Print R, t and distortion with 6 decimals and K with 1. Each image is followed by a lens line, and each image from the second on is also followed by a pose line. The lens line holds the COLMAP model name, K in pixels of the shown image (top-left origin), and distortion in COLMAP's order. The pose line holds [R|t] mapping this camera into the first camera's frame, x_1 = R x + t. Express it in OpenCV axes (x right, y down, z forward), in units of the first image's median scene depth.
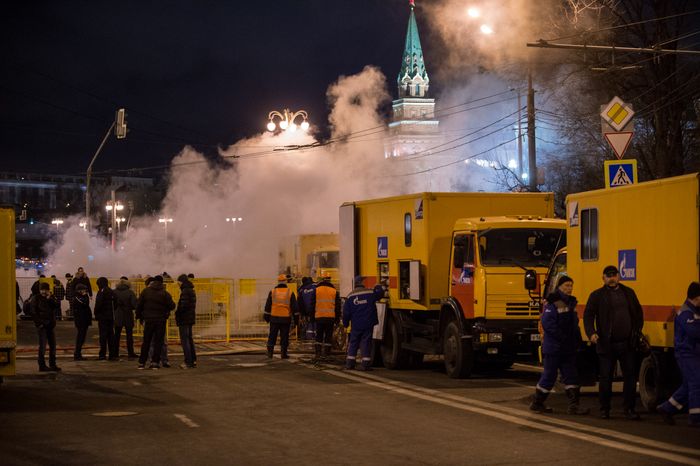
lens RADIAL K [[1704.9, 0, 350.0], [0, 1704.9, 233.0], [0, 0, 1]] dist [0.022267, 0.073692]
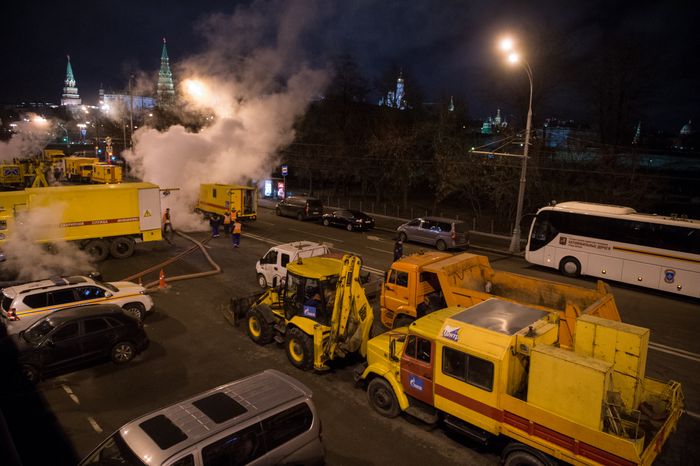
lens RADIAL K [[488.8, 0, 350.0], [0, 488.8, 233.0], [0, 0, 1]] dist [-0.042299, -0.001686]
pose [[0.850751, -0.059544, 0.522185, -0.058884], [-0.053747, 0.978496, 0.199142, -0.202518], [-0.522813, -0.197486, 0.829256, -1.571276]]
